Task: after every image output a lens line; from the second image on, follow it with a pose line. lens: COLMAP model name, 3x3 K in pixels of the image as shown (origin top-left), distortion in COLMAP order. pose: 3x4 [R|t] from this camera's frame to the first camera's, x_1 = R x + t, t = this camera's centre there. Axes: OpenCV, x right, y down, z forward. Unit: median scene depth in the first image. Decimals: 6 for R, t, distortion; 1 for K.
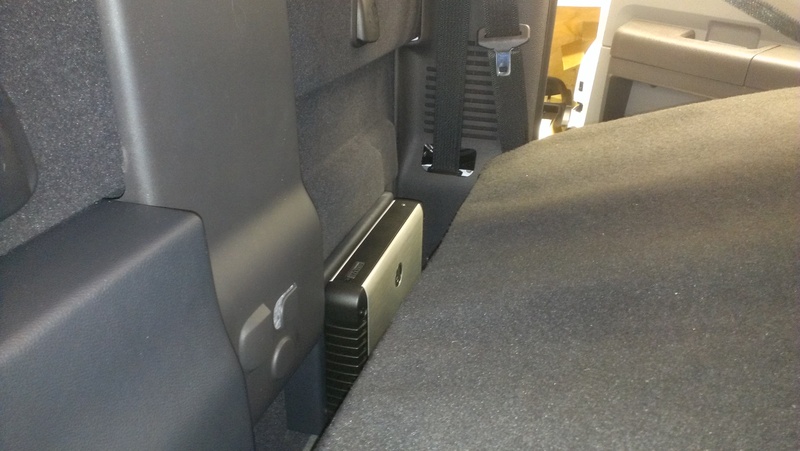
lens RADIAL K [[662.5, 0, 398.4], [0, 662.5, 228.7], [0, 0, 1]] dist [0.093692, -0.034431]
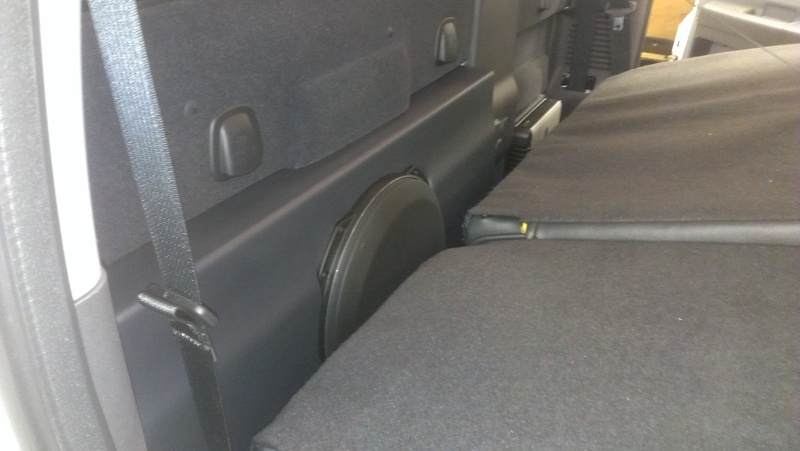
lens RADIAL K [[662.5, 0, 401.8], [0, 662.5, 224.5], [0, 0, 1]] dist [0.093692, -0.034431]
pose [[0.983082, 0.100348, -0.153232, -0.073335], [-0.092522, 0.994055, 0.057396, 0.216248], [0.158081, -0.042247, 0.986522, -0.814757]]
